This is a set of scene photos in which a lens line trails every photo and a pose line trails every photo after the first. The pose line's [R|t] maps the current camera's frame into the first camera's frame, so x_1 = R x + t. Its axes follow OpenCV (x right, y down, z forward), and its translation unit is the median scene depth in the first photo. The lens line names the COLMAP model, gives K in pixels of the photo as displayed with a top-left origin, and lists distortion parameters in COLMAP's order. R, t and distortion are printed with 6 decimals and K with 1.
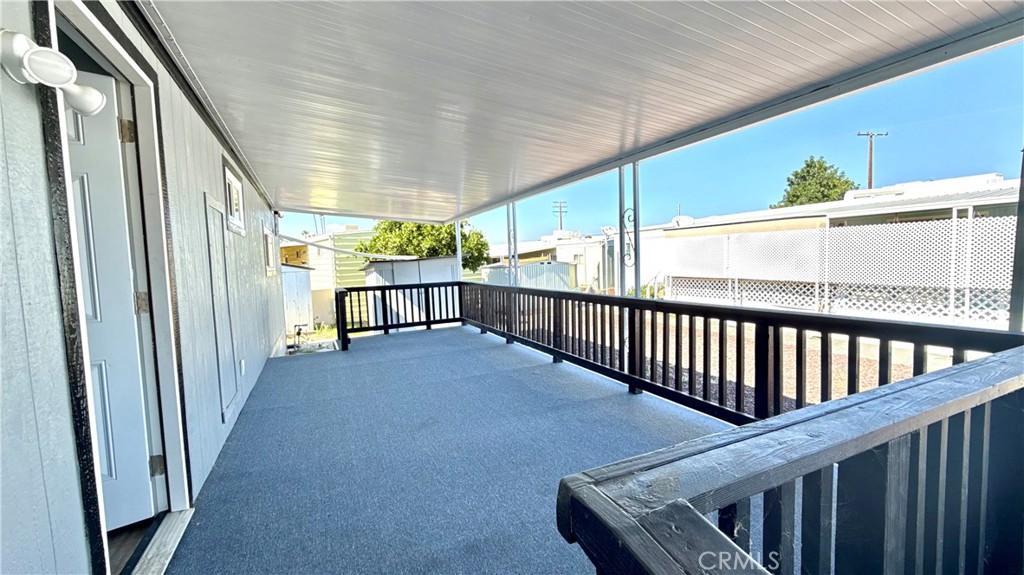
lens RADIAL K [[406.6, 0, 512.1], [0, 406.6, 285.9], [0, 0, 1]] dist [-0.000555, 0.000504]
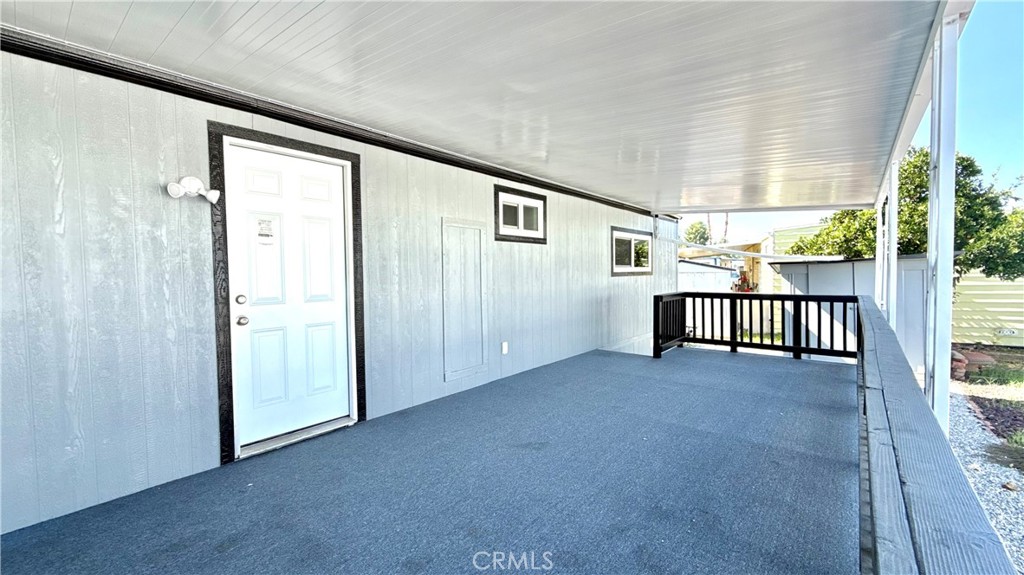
lens RADIAL K [[406.6, 0, 507.6], [0, 406.6, 283.9], [0, 0, 1]] dist [-0.000555, 0.000504]
pose [[0.396646, 0.050906, -0.916559, 0.321507], [-0.056390, 0.997927, 0.031022, -0.025022], [0.916238, 0.039380, 0.398694, 0.321089]]
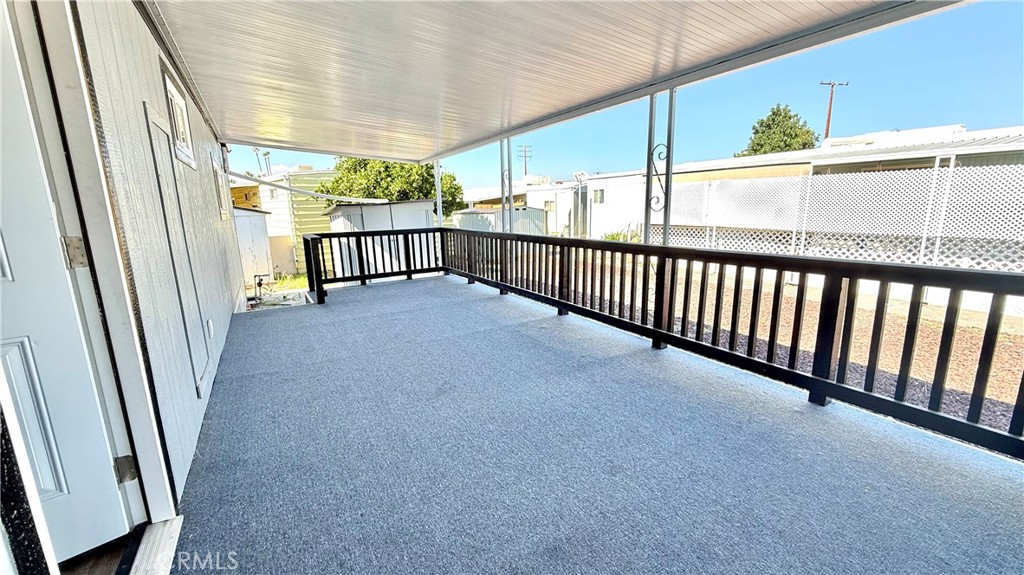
lens RADIAL K [[406.6, 0, 511.3], [0, 406.6, 285.4], [0, 0, 1]] dist [-0.000555, 0.000504]
pose [[0.995636, -0.007402, 0.093028, -0.079792], [-0.004477, 0.991913, 0.126839, 0.002033], [-0.093215, -0.126702, 0.987551, 0.081081]]
